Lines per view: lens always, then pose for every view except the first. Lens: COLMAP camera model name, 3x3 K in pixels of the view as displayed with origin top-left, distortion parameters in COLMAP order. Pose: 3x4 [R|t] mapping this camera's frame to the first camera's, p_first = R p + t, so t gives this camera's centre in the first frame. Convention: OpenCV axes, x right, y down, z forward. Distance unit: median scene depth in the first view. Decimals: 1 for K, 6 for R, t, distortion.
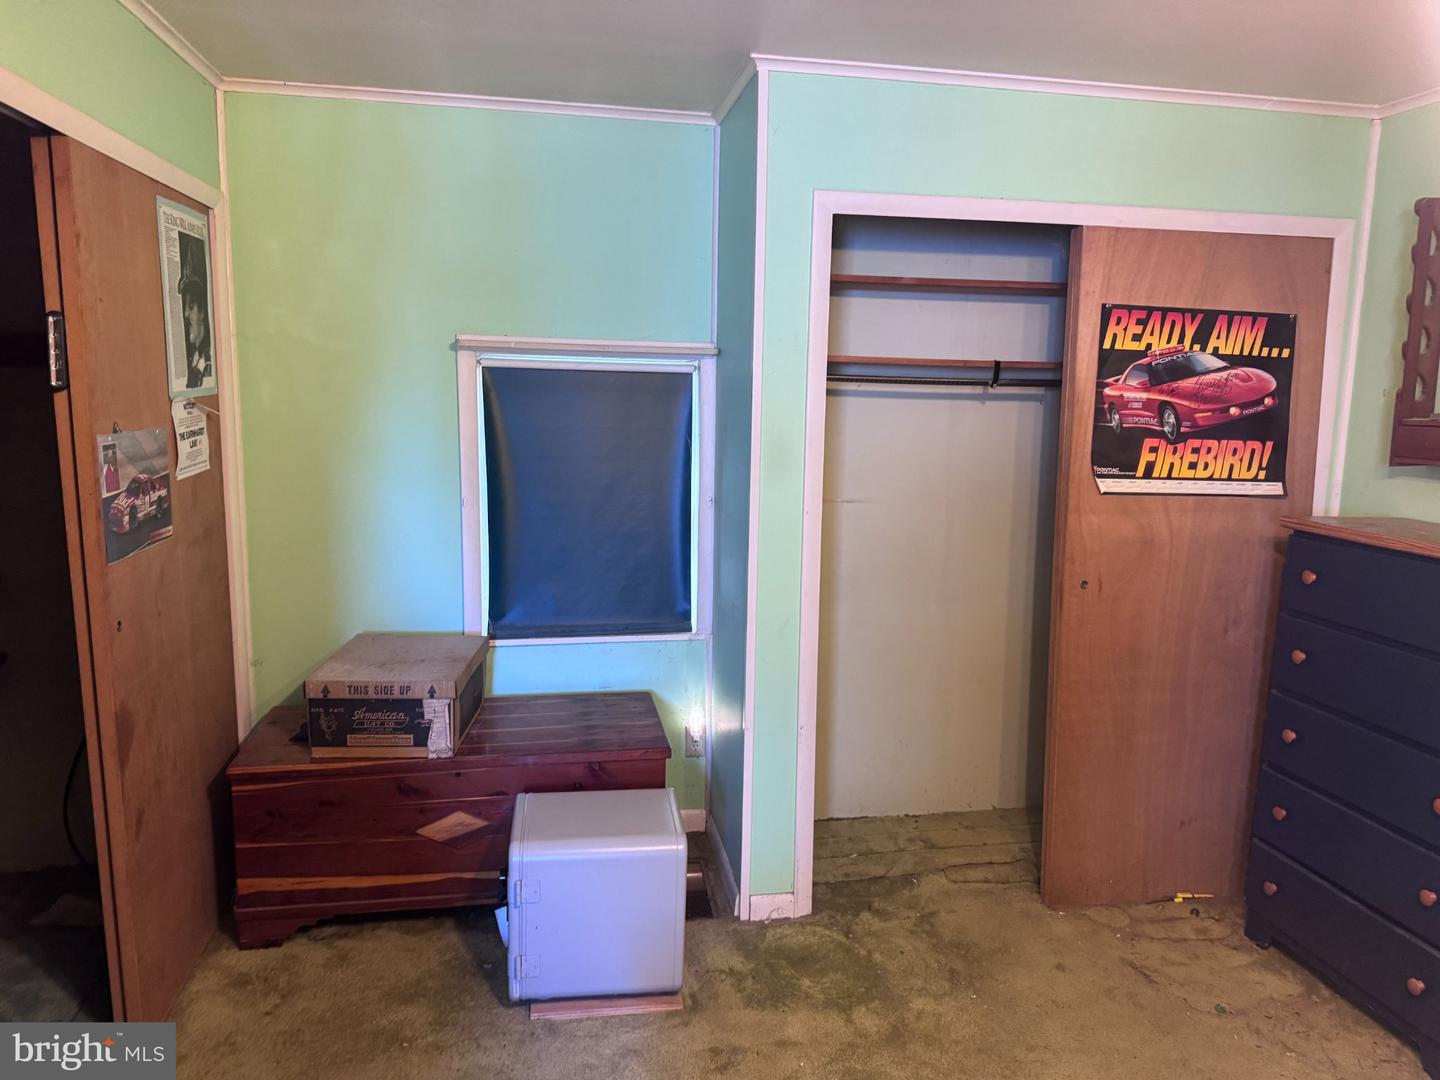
lens RADIAL K [[1013.4, 0, 720.0], [0, 1013.4, 540.0], [0, 0, 1]] dist [0.119325, -0.187718]
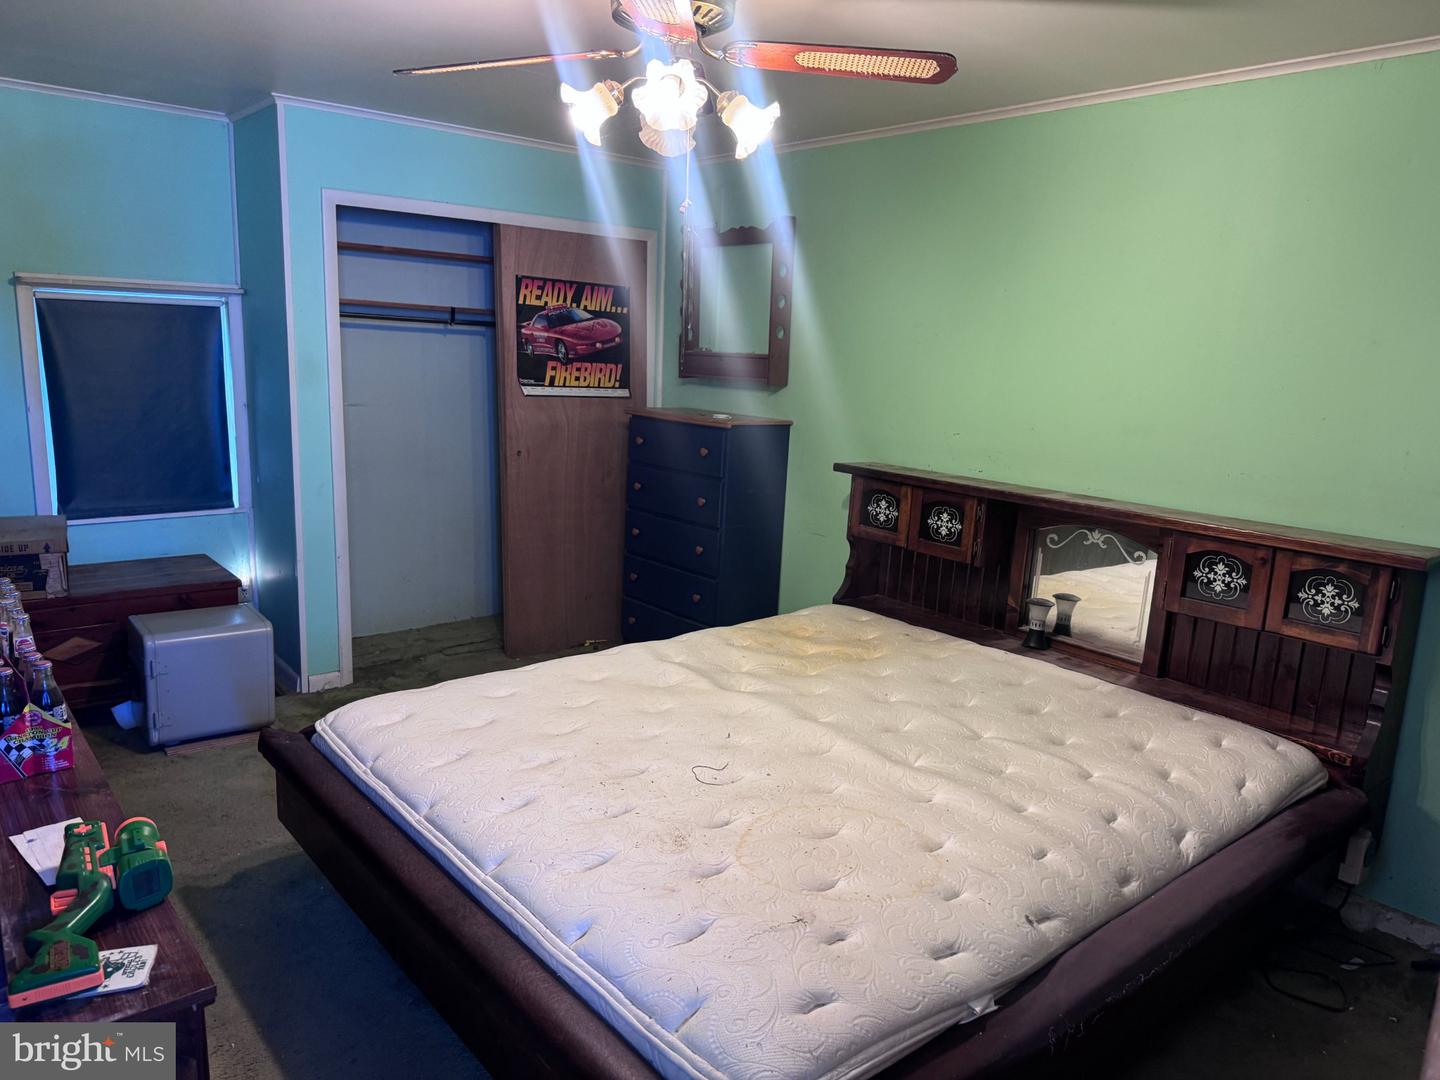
lens RADIAL K [[1013.4, 0, 720.0], [0, 1013.4, 540.0], [0, 0, 1]] dist [0.119325, -0.187718]
pose [[0.867476, -0.080950, 0.490849, -0.160277], [0.049555, 0.995826, 0.076651, 0.070668], [-0.495005, -0.042169, 0.867866, -0.529652]]
